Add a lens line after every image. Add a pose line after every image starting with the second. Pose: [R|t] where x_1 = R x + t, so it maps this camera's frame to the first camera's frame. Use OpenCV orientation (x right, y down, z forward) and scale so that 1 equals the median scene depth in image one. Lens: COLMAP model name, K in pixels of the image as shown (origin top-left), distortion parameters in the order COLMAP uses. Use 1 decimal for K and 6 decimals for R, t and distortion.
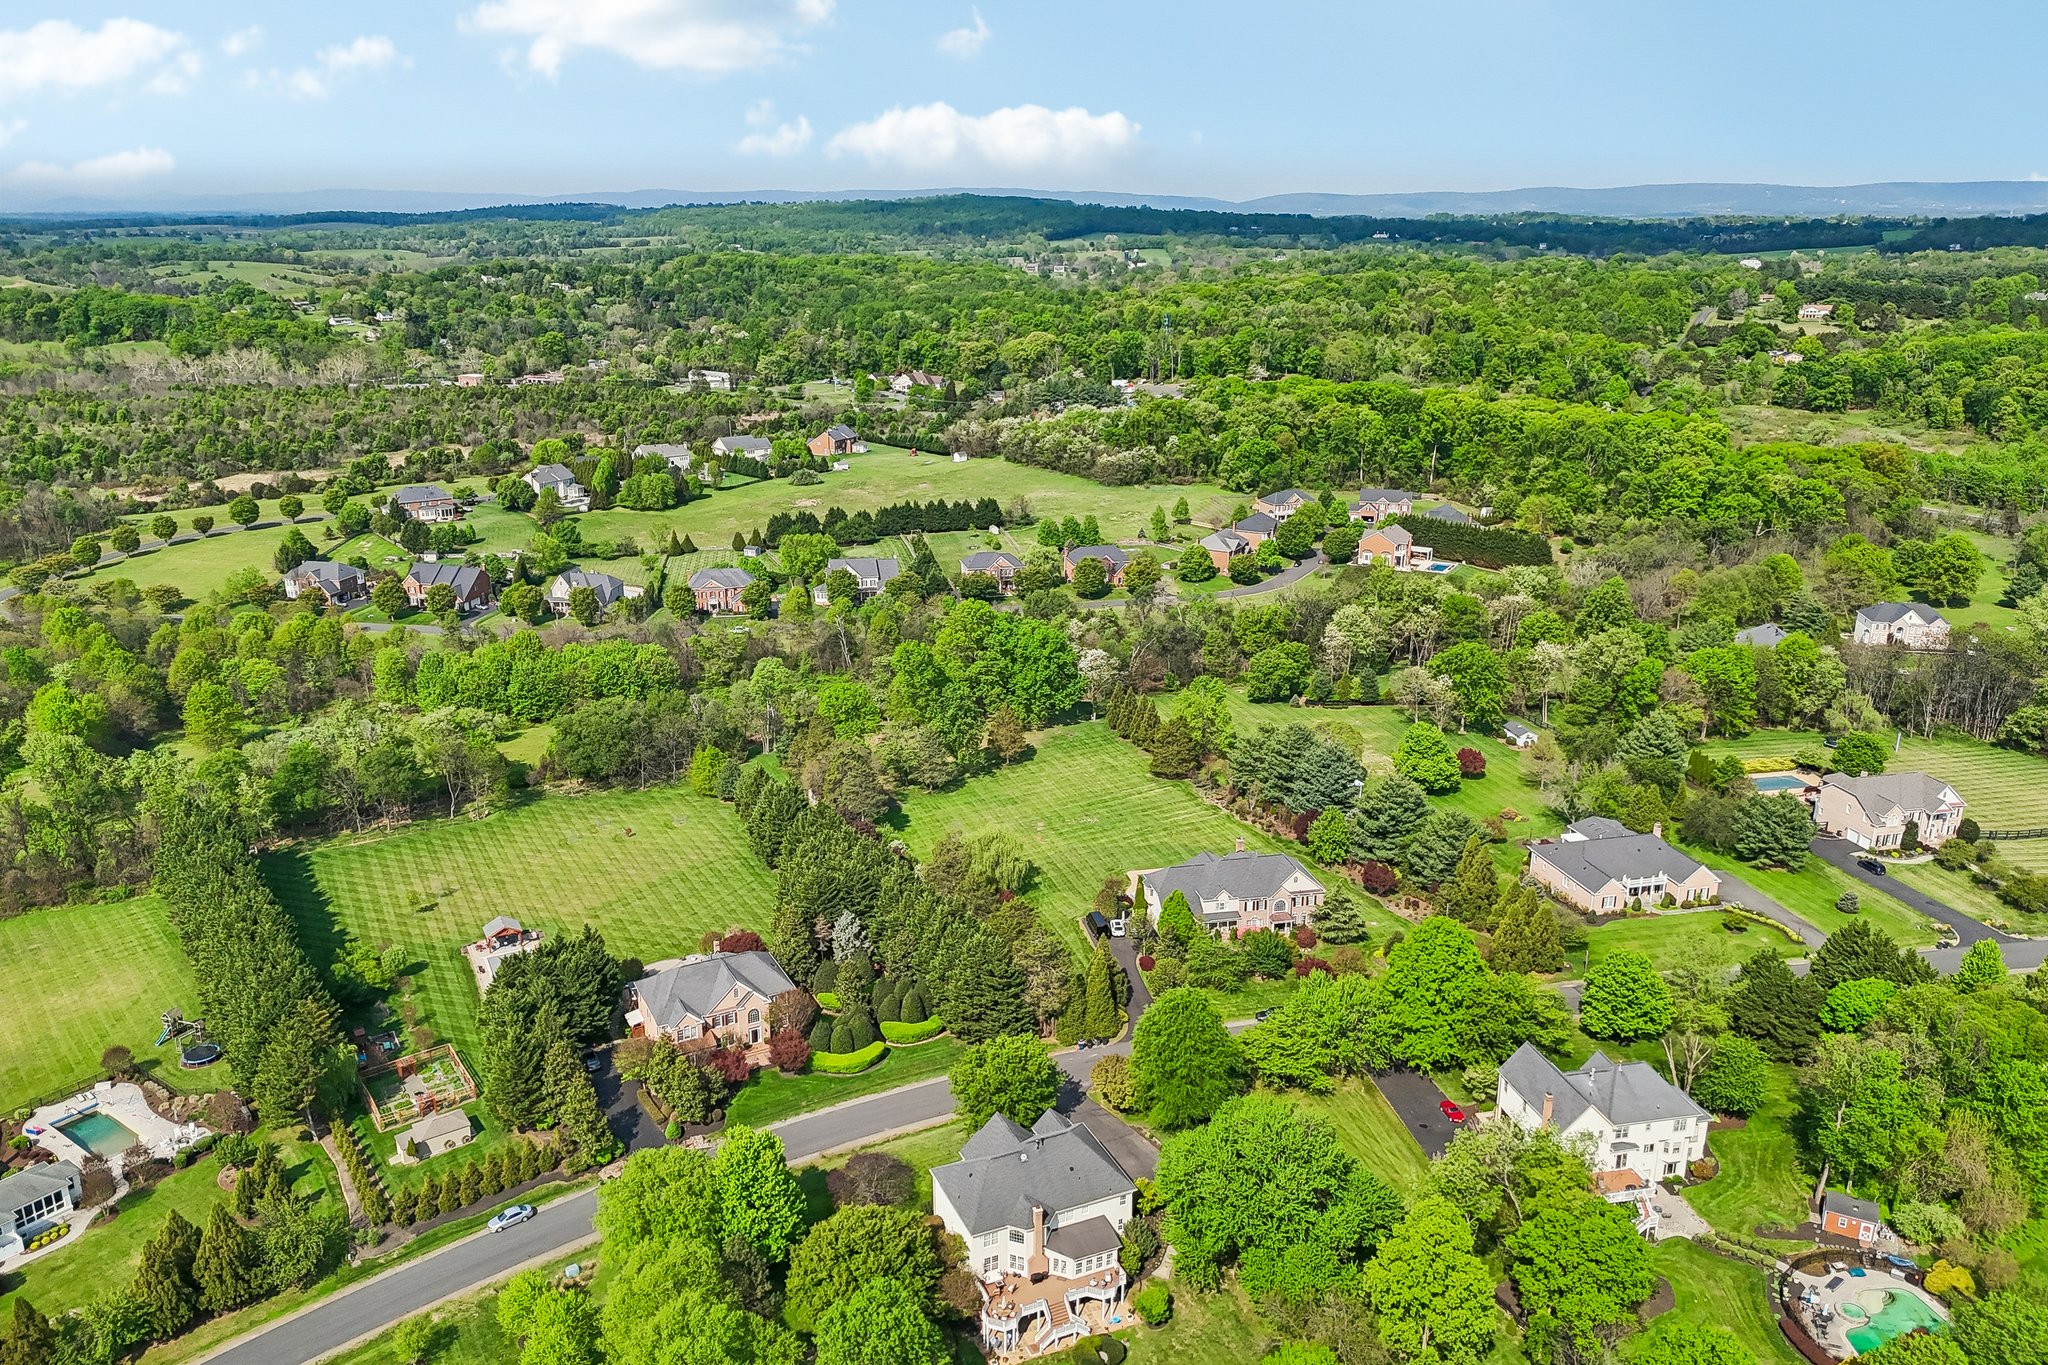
lens RADIAL K [[1501.7, 0, 1027.6], [0, 1501.7, 721.3], [0, 0, 1]] dist [0.082043, -0.094773]
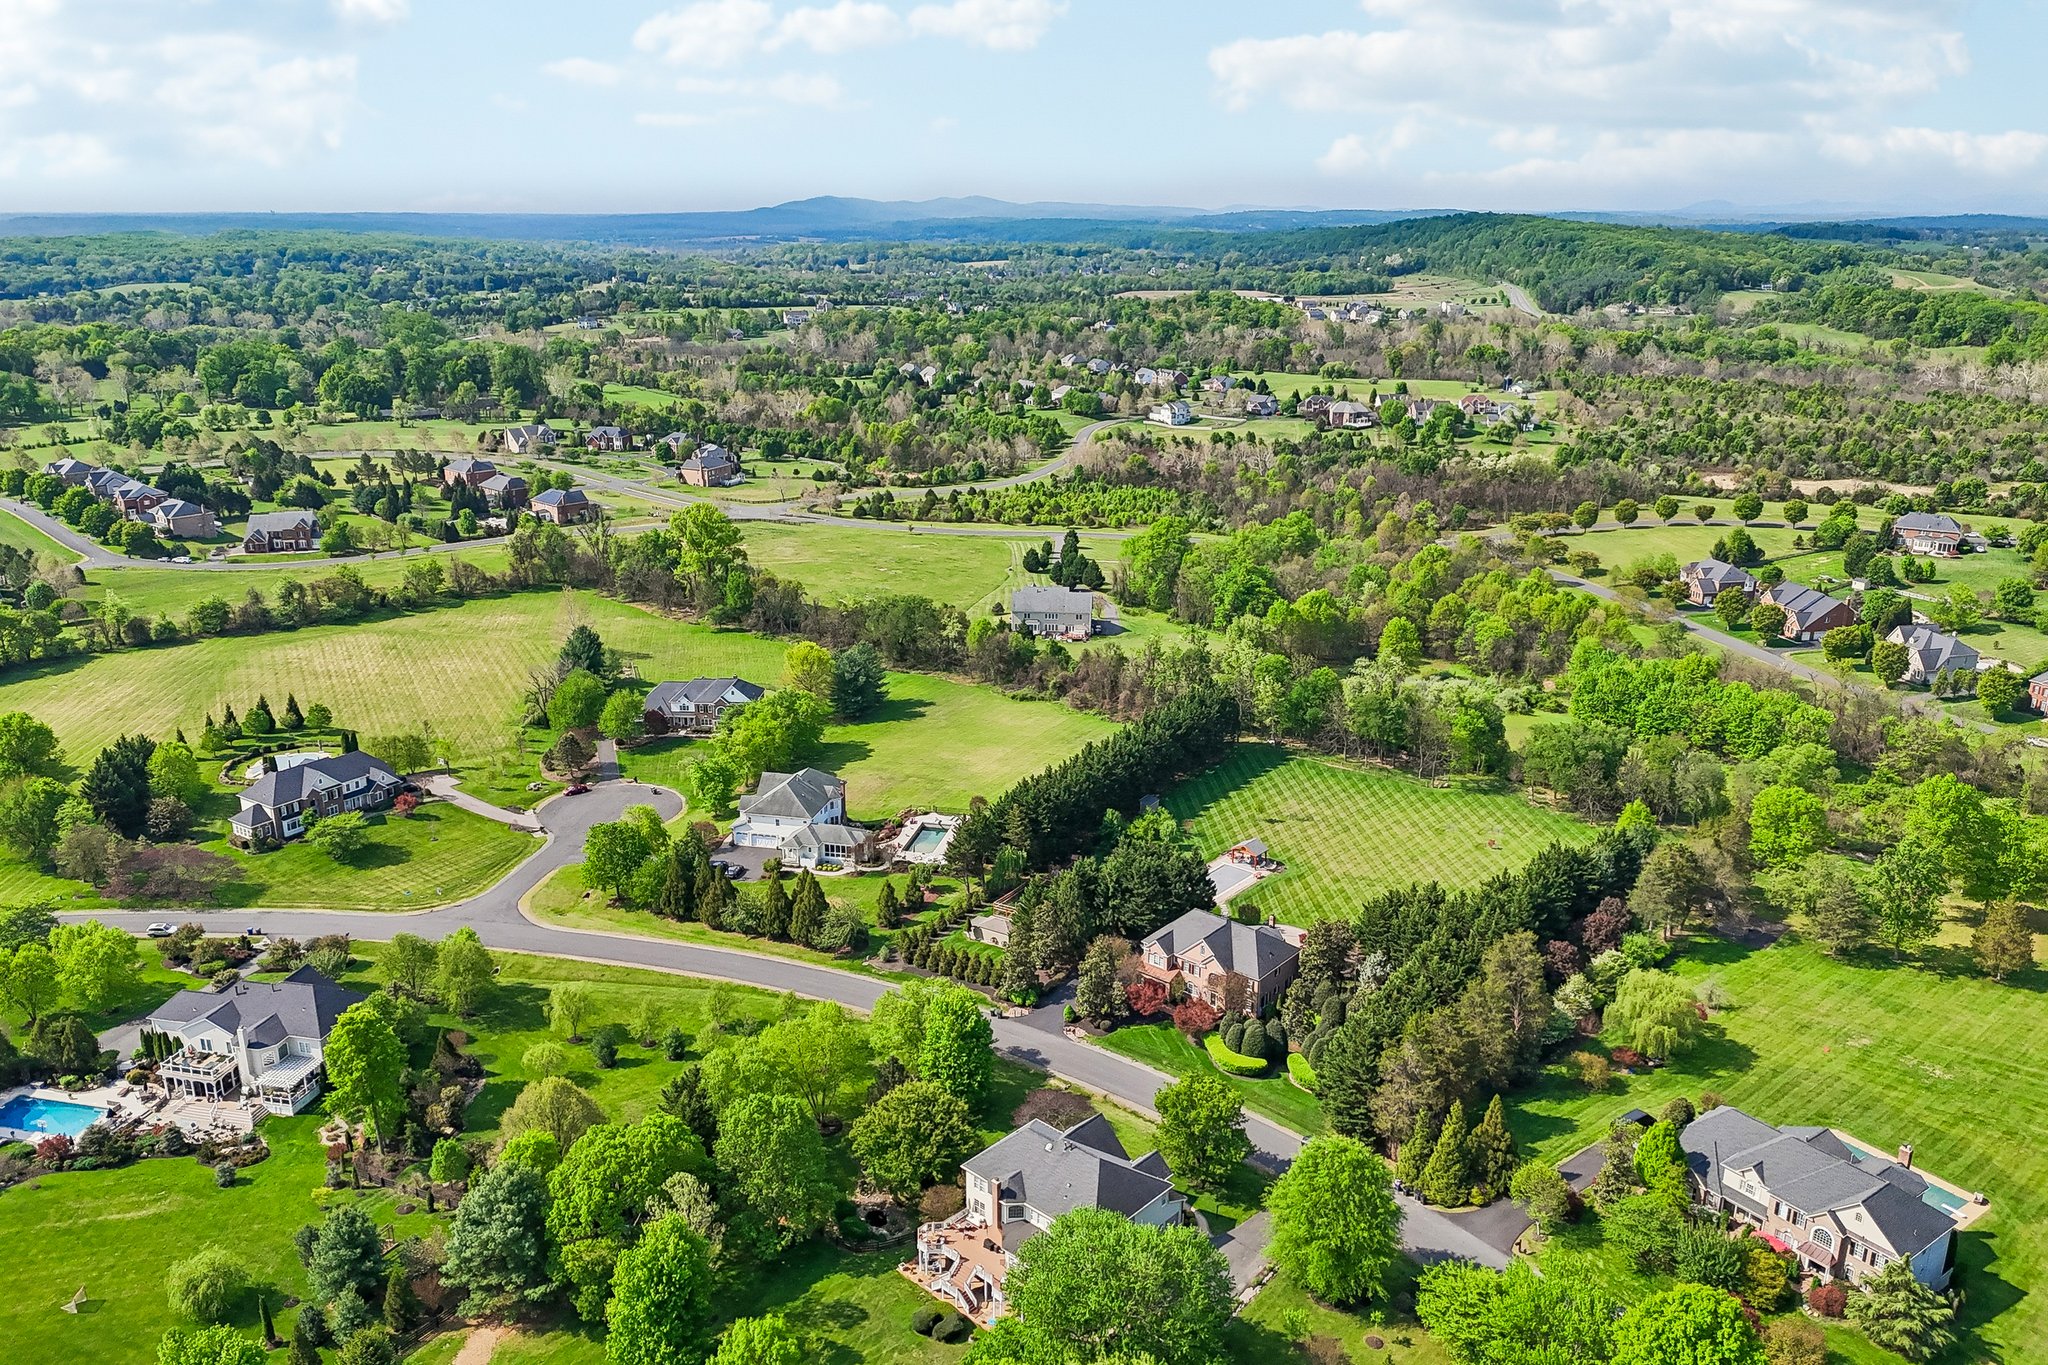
lens RADIAL K [[1501.3, 0, 1022.1], [0, 1501.3, 710.1], [0, 0, 1]] dist [0.091383, -0.108471]
pose [[0.385749, 0.290156, -0.875790, 0.244716], [-0.297674, 0.937634, 0.179532, -0.050425], [0.873263, 0.191446, 0.448063, 0.145190]]
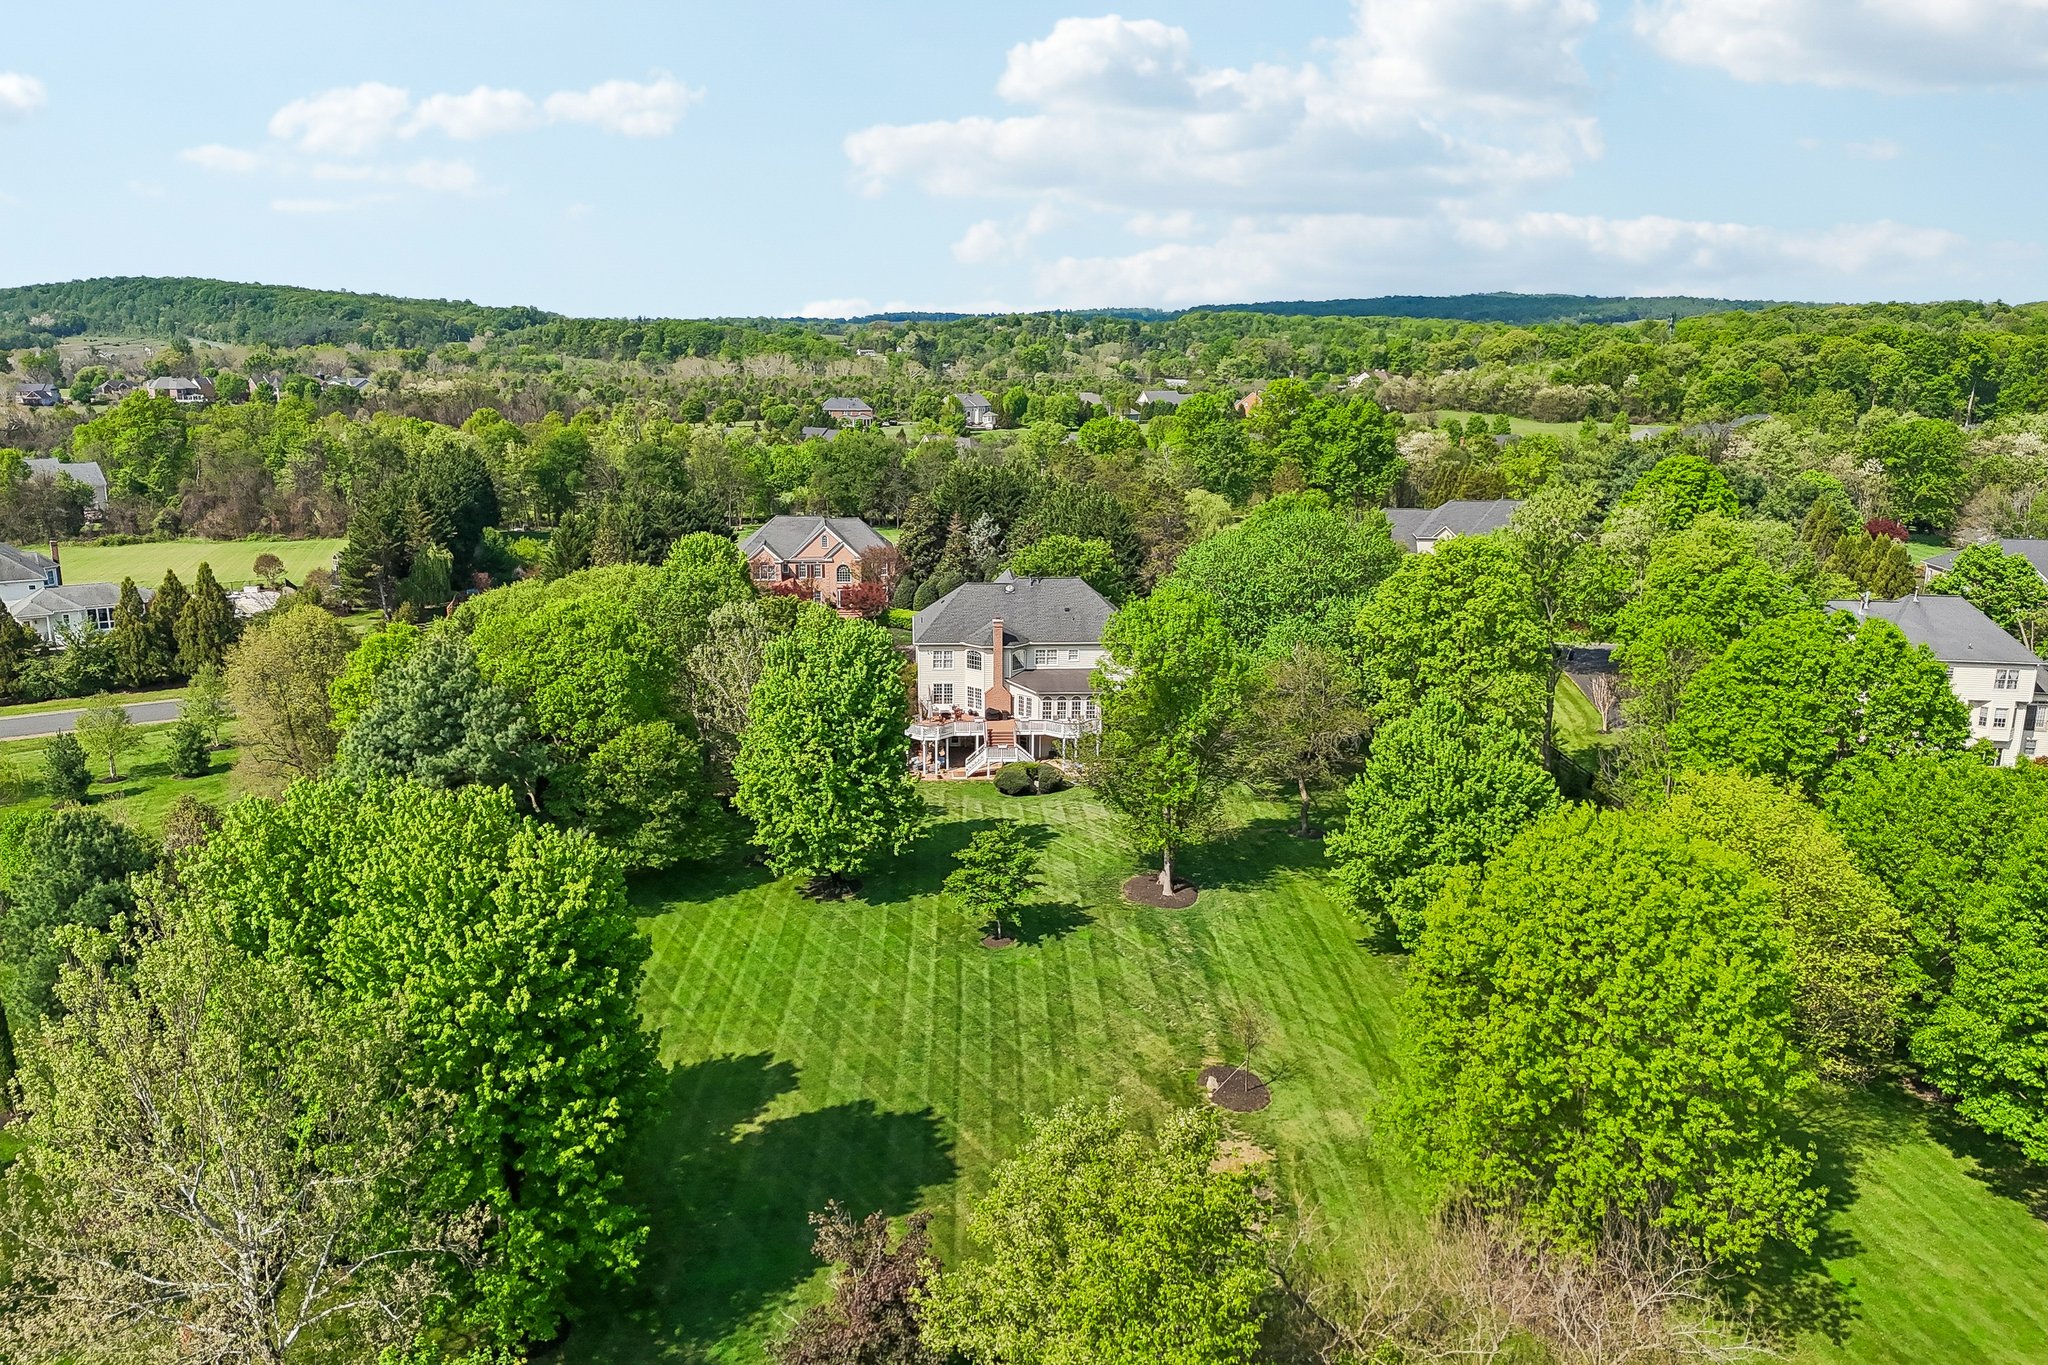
lens RADIAL K [[1501.3, 0, 1022.1], [0, 1501.3, 710.1], [0, 0, 1]] dist [0.091383, -0.108471]
pose [[0.940749, 0.087566, -0.327604, 0.082169], [-0.115595, 0.991031, -0.067048, 0.124137], [0.318794, 0.100944, 0.942433, 0.081579]]
